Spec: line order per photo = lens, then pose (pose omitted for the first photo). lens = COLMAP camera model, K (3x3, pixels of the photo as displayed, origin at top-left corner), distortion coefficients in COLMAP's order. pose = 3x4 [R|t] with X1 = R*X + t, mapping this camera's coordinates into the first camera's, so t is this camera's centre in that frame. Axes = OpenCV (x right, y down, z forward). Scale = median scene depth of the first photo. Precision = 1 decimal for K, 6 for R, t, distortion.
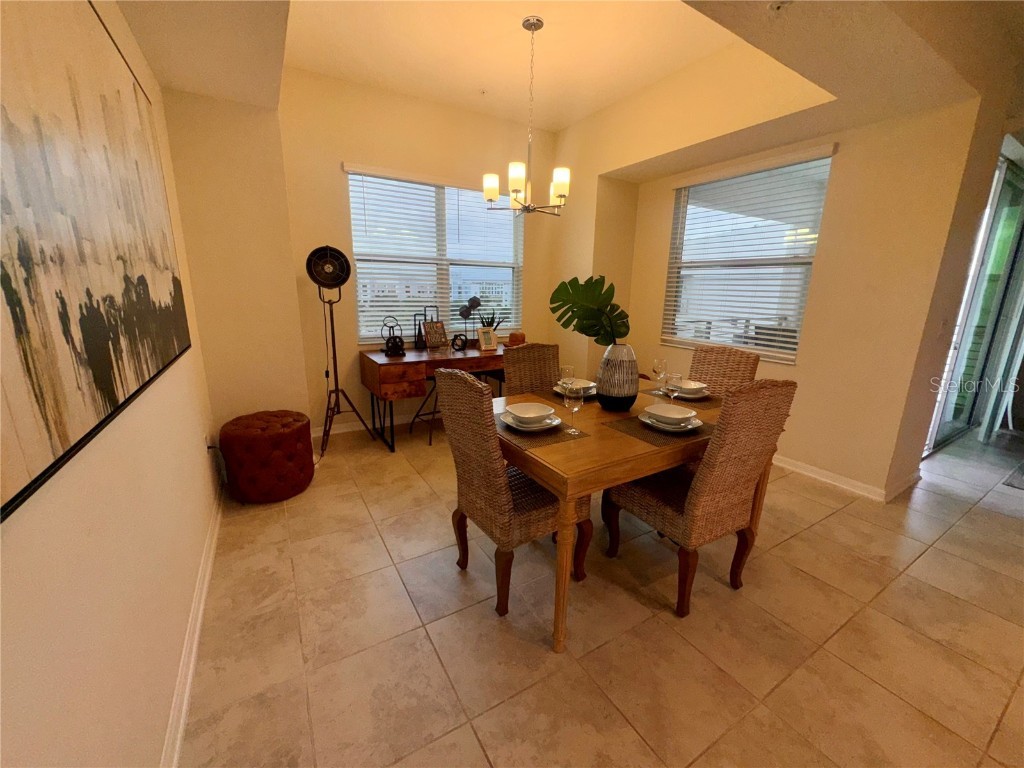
lens RADIAL K [[408.3, 0, 511.2], [0, 408.3, 382.4], [0, 0, 1]] dist [-0.001724, -0.000170]
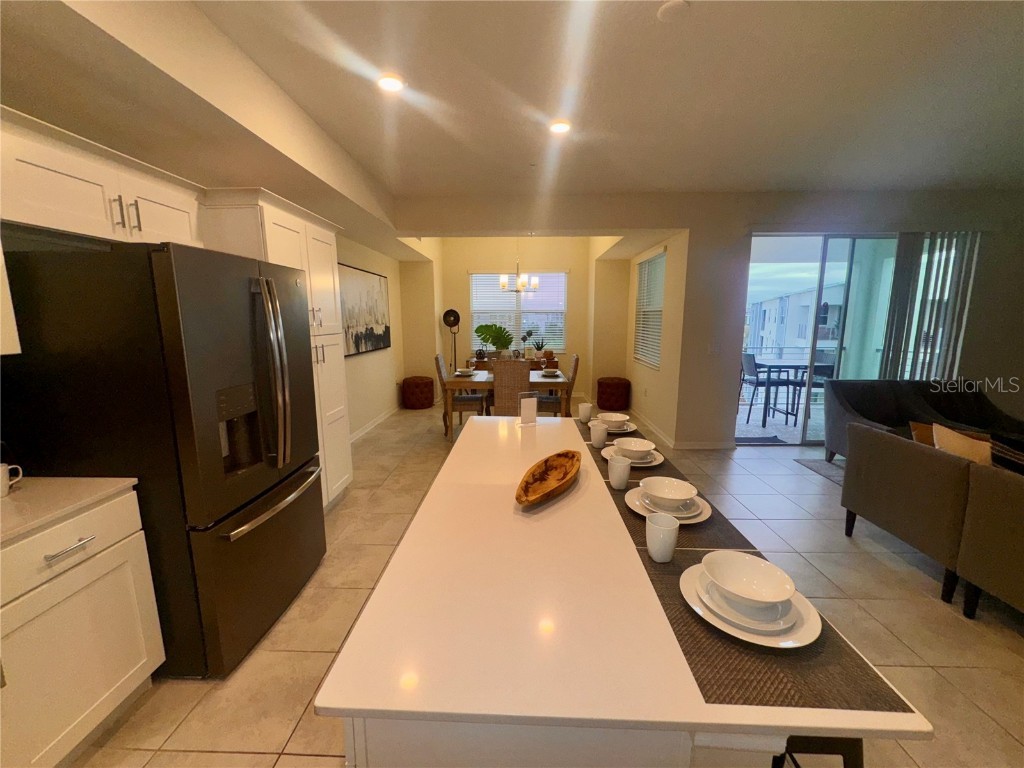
lens RADIAL K [[408.3, 0, 511.2], [0, 408.3, 382.4], [0, 0, 1]] dist [-0.001724, -0.000170]
pose [[0.840470, 0.064080, -0.538056, 1.549015], [-0.103530, 0.993680, -0.043375, 0.204837], [0.531876, 0.092160, 0.841792, -1.037052]]
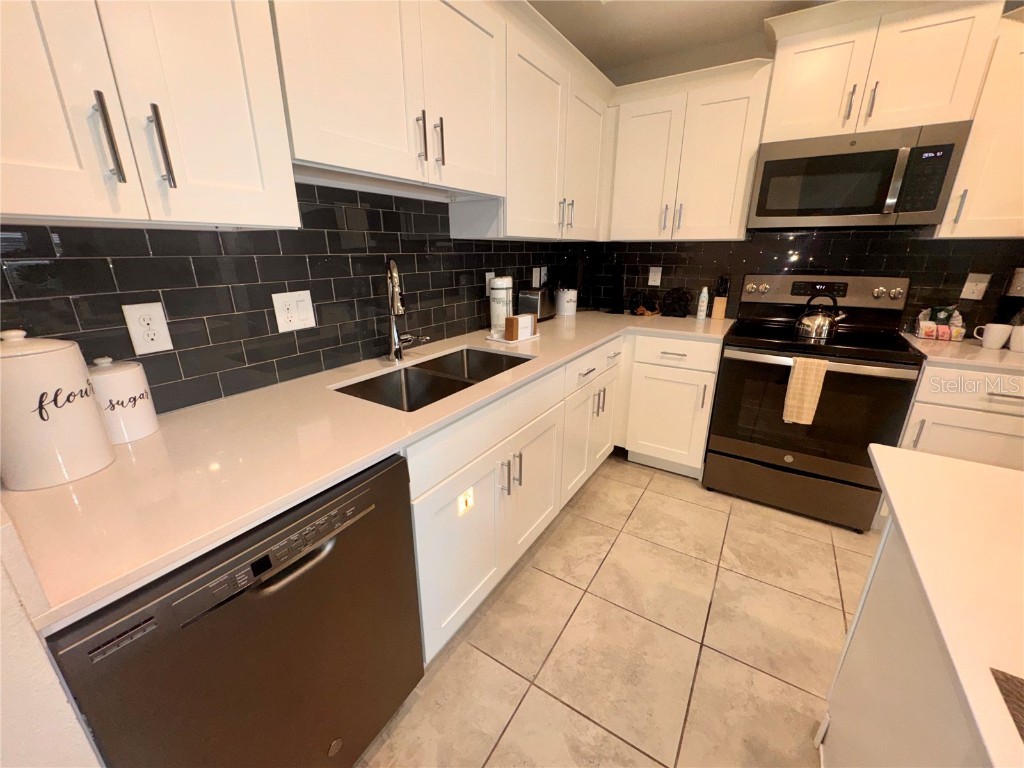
lens RADIAL K [[408.3, 0, 511.2], [0, 408.3, 382.4], [0, 0, 1]] dist [-0.001724, -0.000170]
pose [[-0.897576, 0.118363, -0.424674, 1.814781], [-0.117049, 0.864731, 0.488405, 0.212122], [0.425038, 0.488088, -0.762307, -0.702066]]
